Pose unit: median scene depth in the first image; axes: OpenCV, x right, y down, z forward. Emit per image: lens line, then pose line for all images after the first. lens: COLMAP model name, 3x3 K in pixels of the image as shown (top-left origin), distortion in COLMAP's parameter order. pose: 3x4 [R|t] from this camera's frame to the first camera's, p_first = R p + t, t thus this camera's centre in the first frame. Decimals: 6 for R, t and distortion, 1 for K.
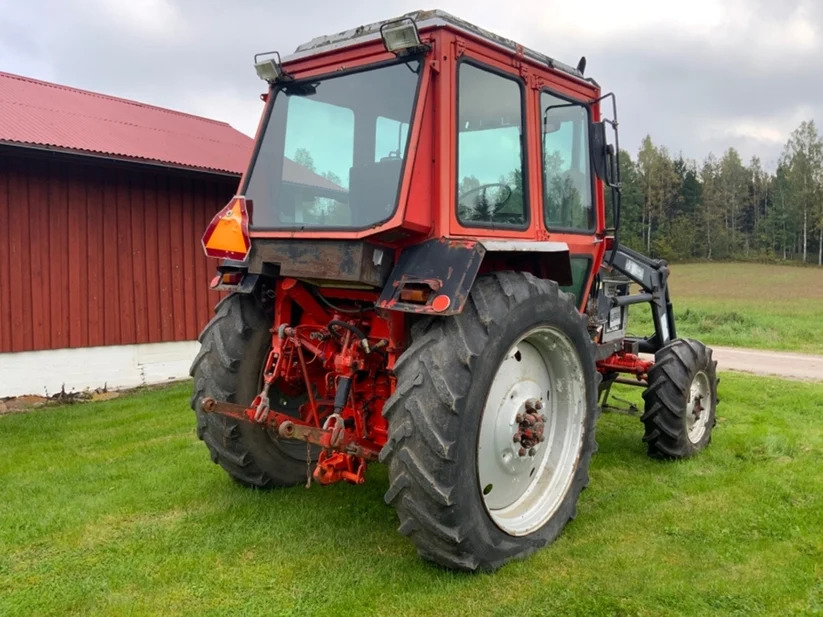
lens RADIAL K [[676.5, 0, 411.5], [0, 676.5, 308.5], [0, 0, 1]] dist [0.097843, -0.183482]
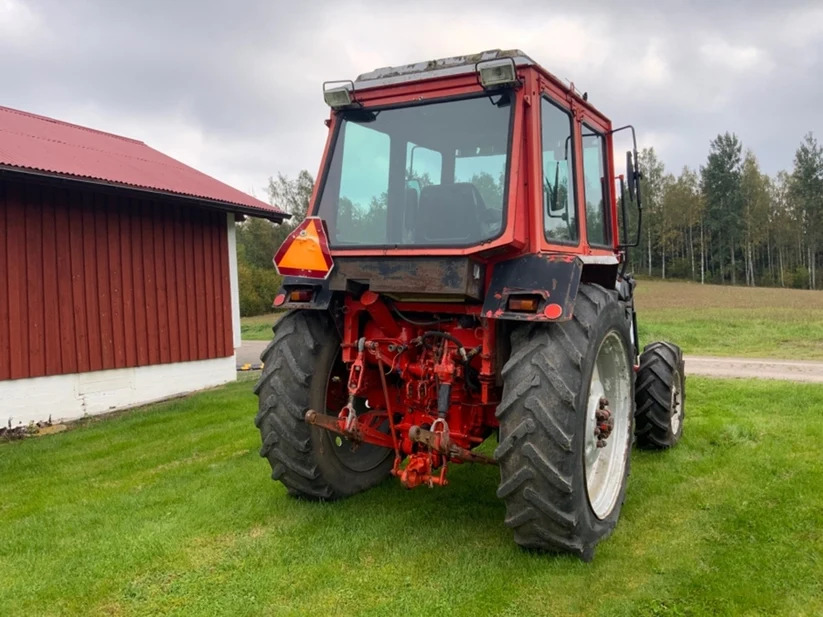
lens RADIAL K [[676.5, 0, 411.5], [0, 676.5, 308.5], [0, 0, 1]] dist [0.097843, -0.183482]
pose [[0.981340, -0.027537, 0.190297, -0.315951], [0.033088, 0.999113, -0.026052, 0.007316], [-0.189411, 0.031863, 0.981381, -0.042646]]
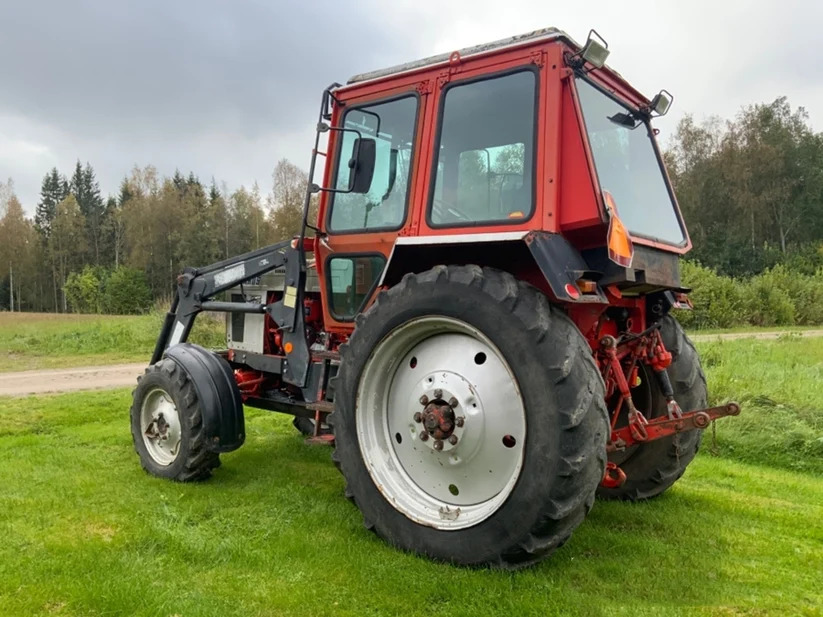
lens RADIAL K [[673.1, 0, 411.5], [0, 673.1, 308.5], [0, 0, 1]] dist [0.110724, -0.216421]
pose [[-0.049717, -0.029293, 0.998334, -1.123898], [0.054795, 0.997984, 0.032012, -0.059890], [-0.997259, 0.056295, -0.048012, 1.332326]]
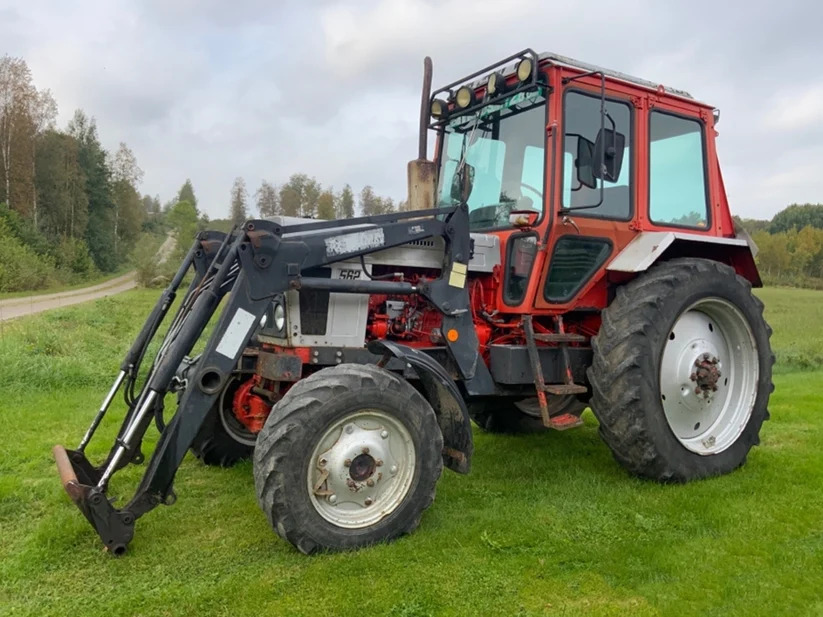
lens RADIAL K [[676.5, 0, 411.5], [0, 676.5, 308.5], [0, 0, 1]] dist [0.097843, -0.183482]
pose [[-0.953202, -0.056629, 0.296984, -0.075241], [-0.026472, 0.994162, 0.104602, -0.112511], [-0.301173, 0.091846, -0.949136, 2.570984]]
